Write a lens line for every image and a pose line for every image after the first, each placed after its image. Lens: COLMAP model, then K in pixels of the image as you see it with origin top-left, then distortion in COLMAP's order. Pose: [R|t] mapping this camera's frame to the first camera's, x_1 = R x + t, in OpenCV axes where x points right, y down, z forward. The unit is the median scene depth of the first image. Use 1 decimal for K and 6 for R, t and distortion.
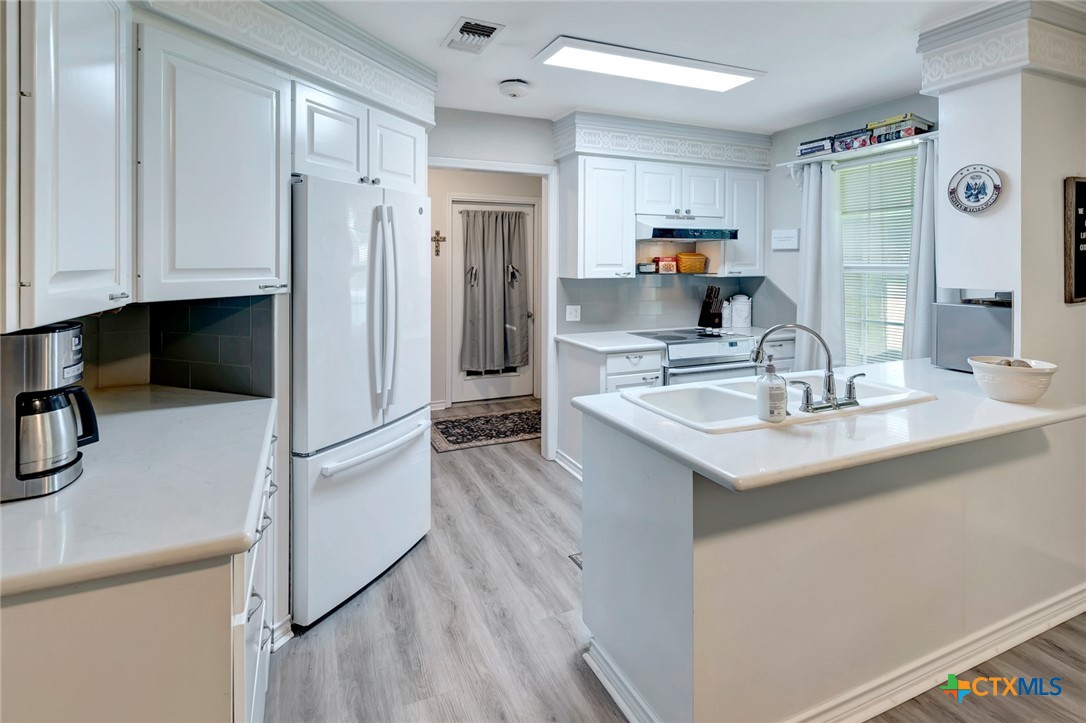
lens RADIAL K [[559.7, 0, 547.9], [0, 559.7, 272.6], [0, 0, 1]] dist [0.002411, -0.004254]
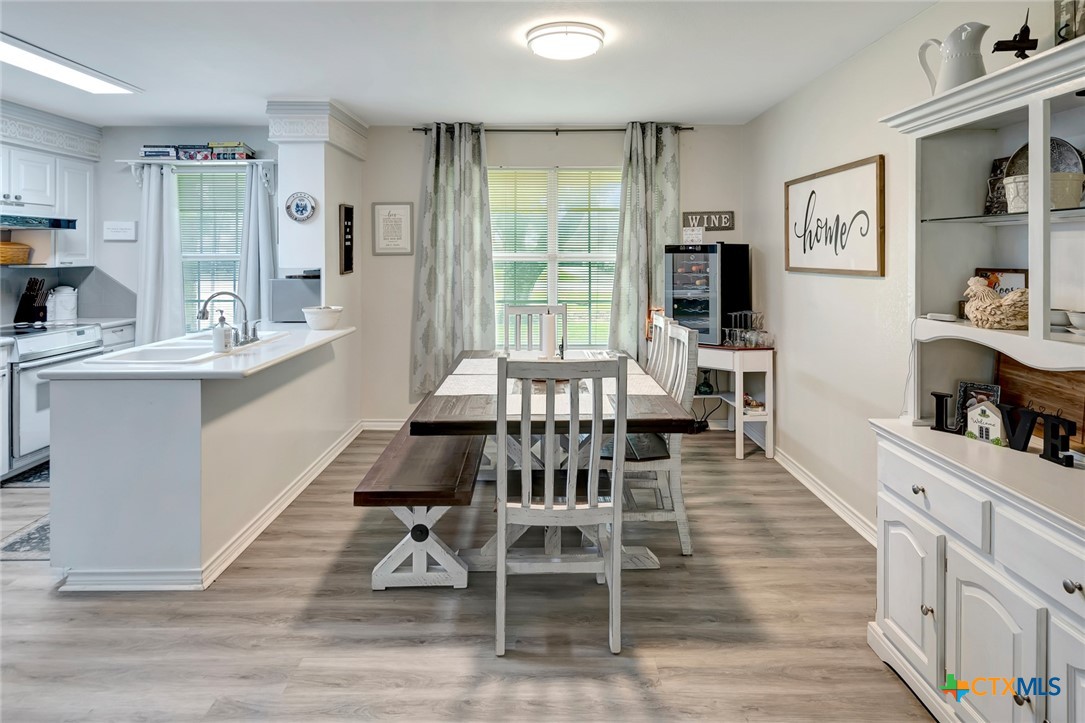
lens RADIAL K [[632.6, 0, 542.5], [0, 632.6, 249.2], [0, 0, 1]] dist [0.006438, -0.003611]
pose [[0.412947, 0.005349, 0.910739, -0.393810], [0.018876, 0.999718, -0.014431, 0.009254], [-0.910559, 0.023151, 0.412730, -0.253981]]
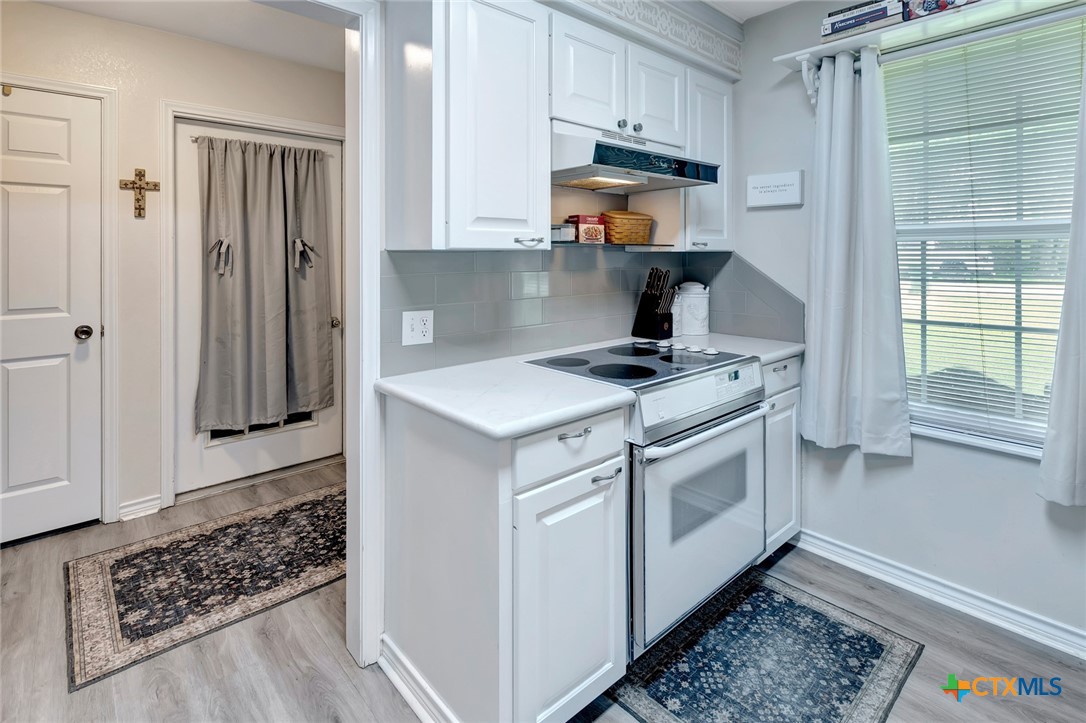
lens RADIAL K [[547.7, 0, 556.3], [0, 547.7, 263.8], [0, 0, 1]] dist [0.000011, -0.000345]
pose [[0.949014, -0.006118, 0.315176, 0.012920], [0.006832, 0.999976, -0.001159, 0.023859], [-0.315161, 0.003253, 0.949033, 0.599826]]
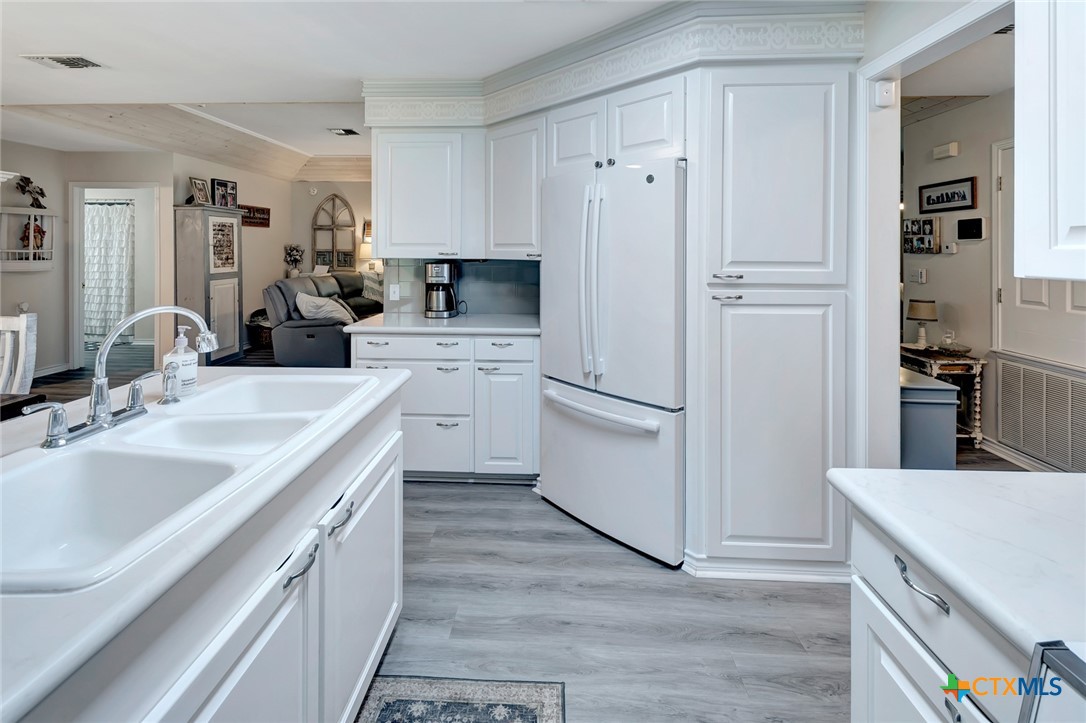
lens RADIAL K [[490.0, 0, 521.2], [0, 490.0, 247.4], [0, 0, 1]] dist [0.006566, -0.000588]
pose [[-0.450688, -0.005113, -0.892667, 0.417220], [-0.017073, 0.999850, 0.002893, -0.000177], [0.892518, 0.016544, -0.450708, 0.885076]]
